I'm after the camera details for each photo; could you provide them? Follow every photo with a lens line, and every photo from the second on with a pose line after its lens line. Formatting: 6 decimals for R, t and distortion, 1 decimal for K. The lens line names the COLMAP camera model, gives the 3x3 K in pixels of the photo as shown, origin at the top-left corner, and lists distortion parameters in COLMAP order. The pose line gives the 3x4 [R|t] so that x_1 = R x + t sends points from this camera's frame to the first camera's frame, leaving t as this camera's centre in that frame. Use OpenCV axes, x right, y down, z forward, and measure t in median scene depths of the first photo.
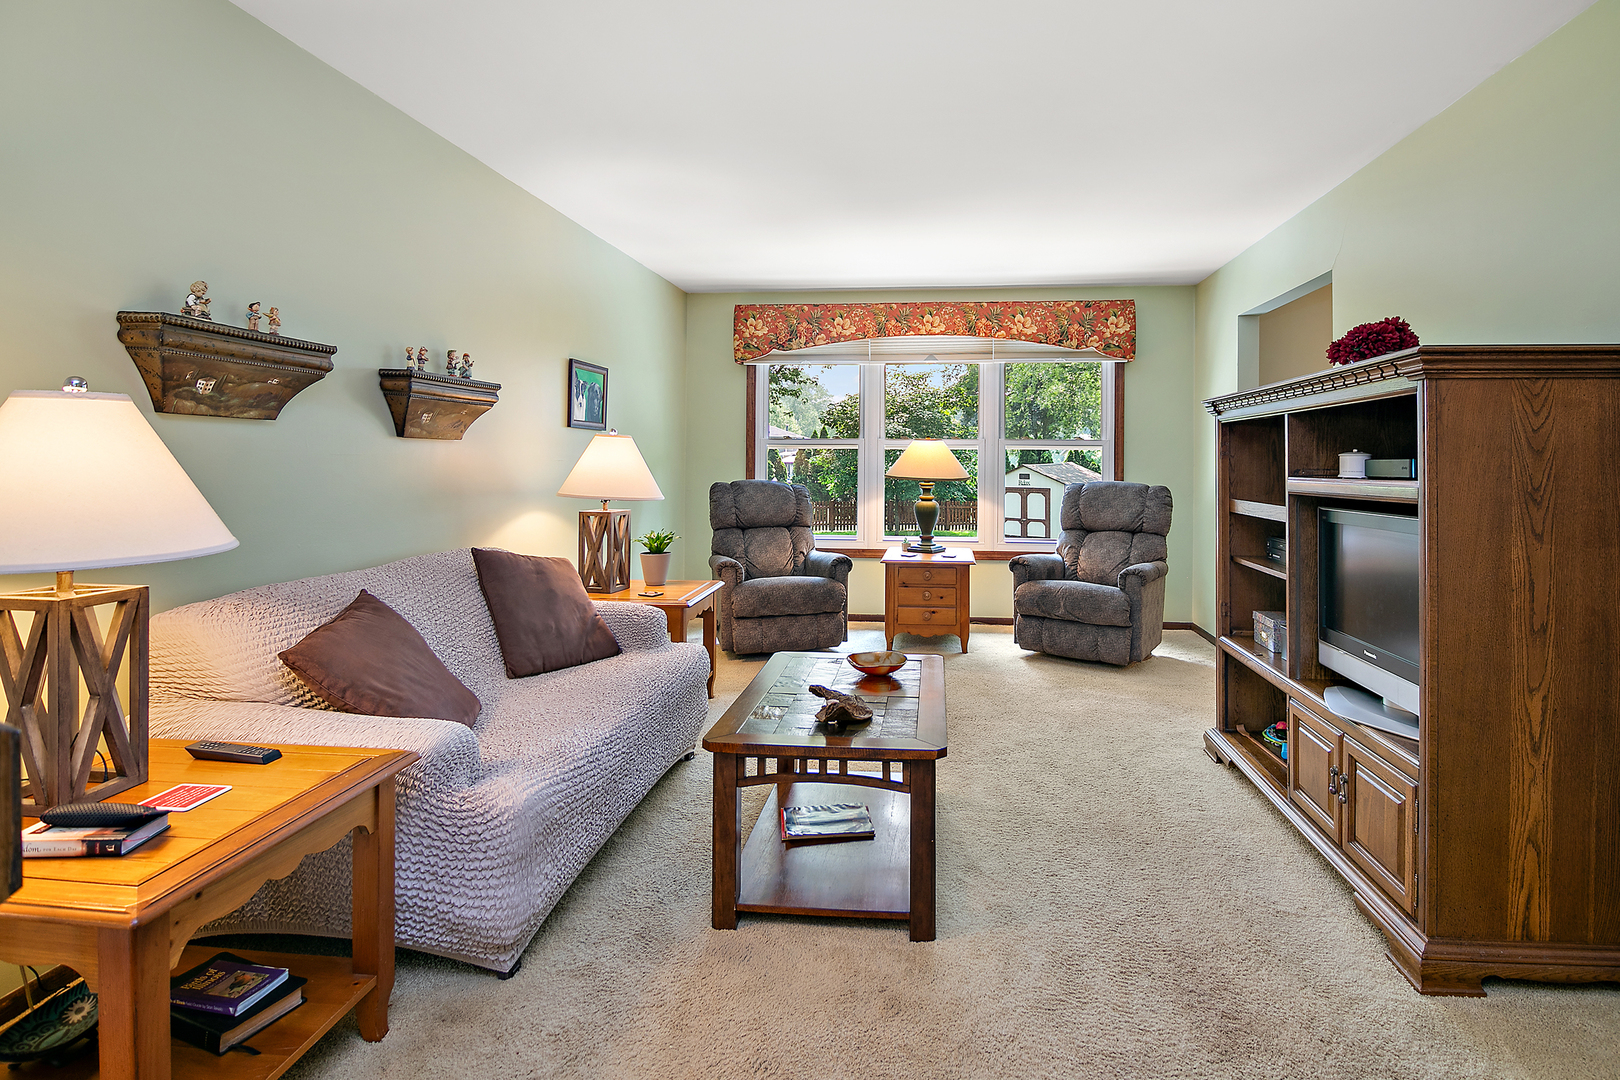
lens RADIAL K [[815.3, 0, 869.1], [0, 815.3, 459.9], [0, 0, 1]] dist [0.002444, -0.011302]
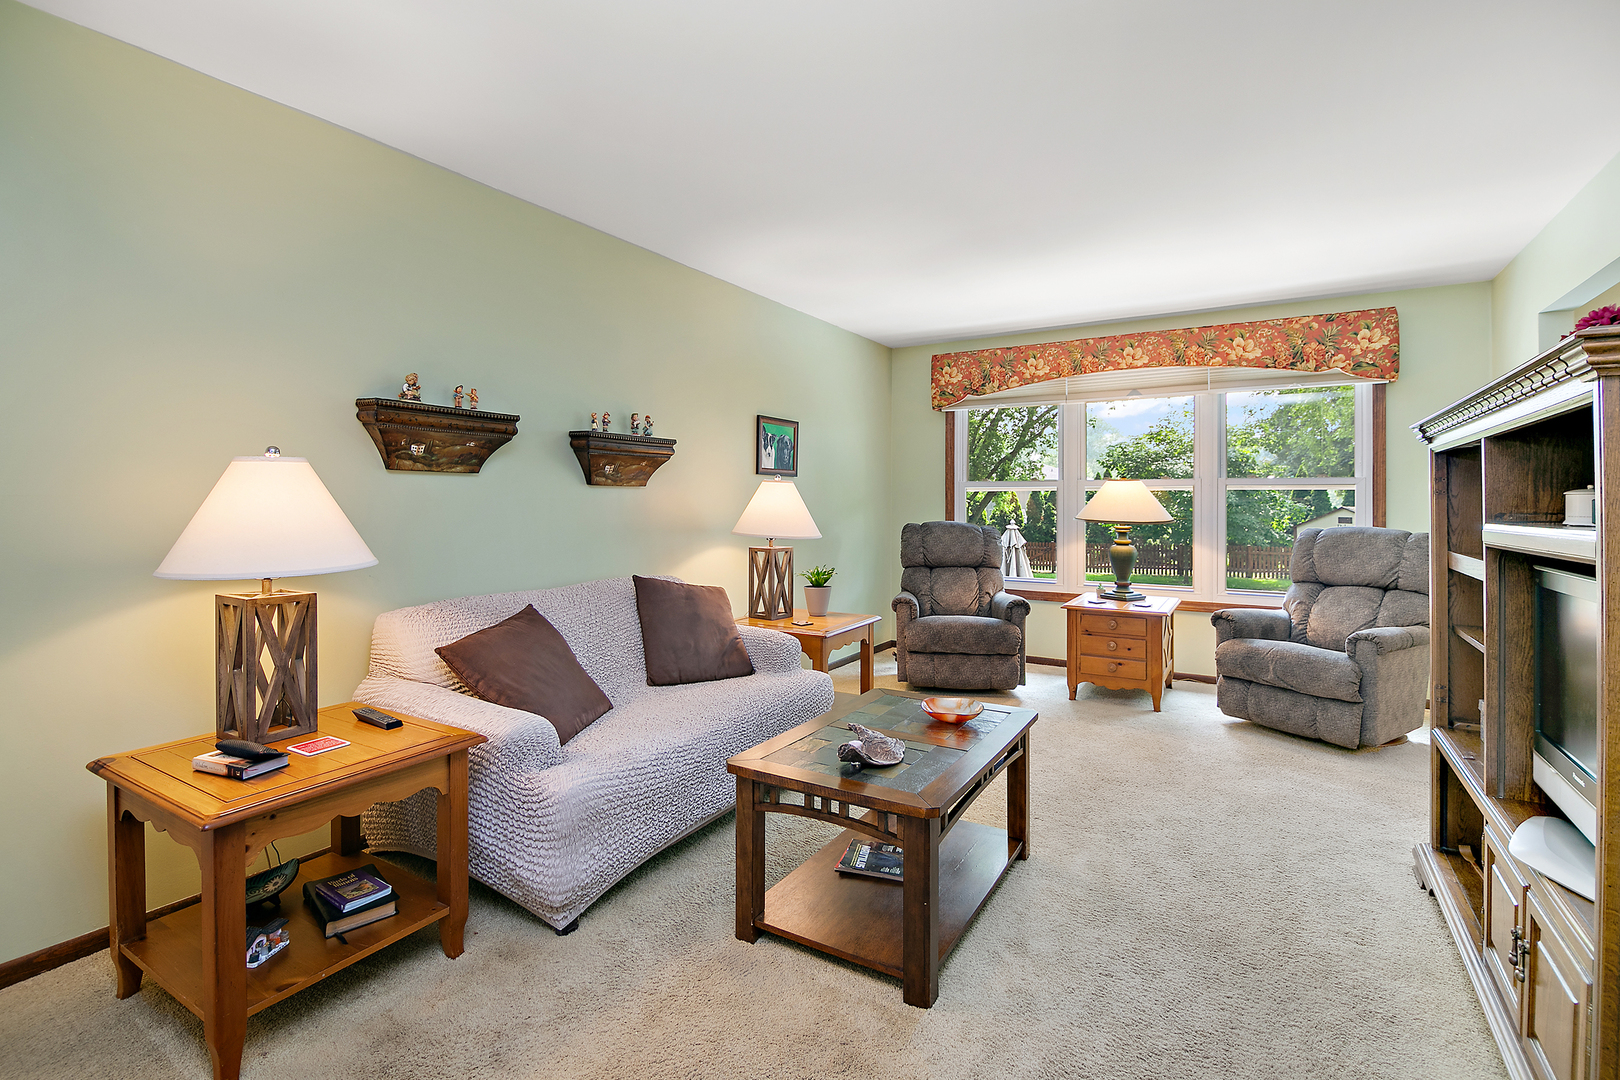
lens RADIAL K [[752.2, 0, 810.6], [0, 752.2, 504.4], [0, 0, 1]] dist [-0.000342, -0.010262]
pose [[0.895735, -0.001417, -0.444585, 0.189171], [0.002603, 0.999994, 0.002057, 0.000572], [0.444580, -0.003000, 0.895734, 0.086991]]
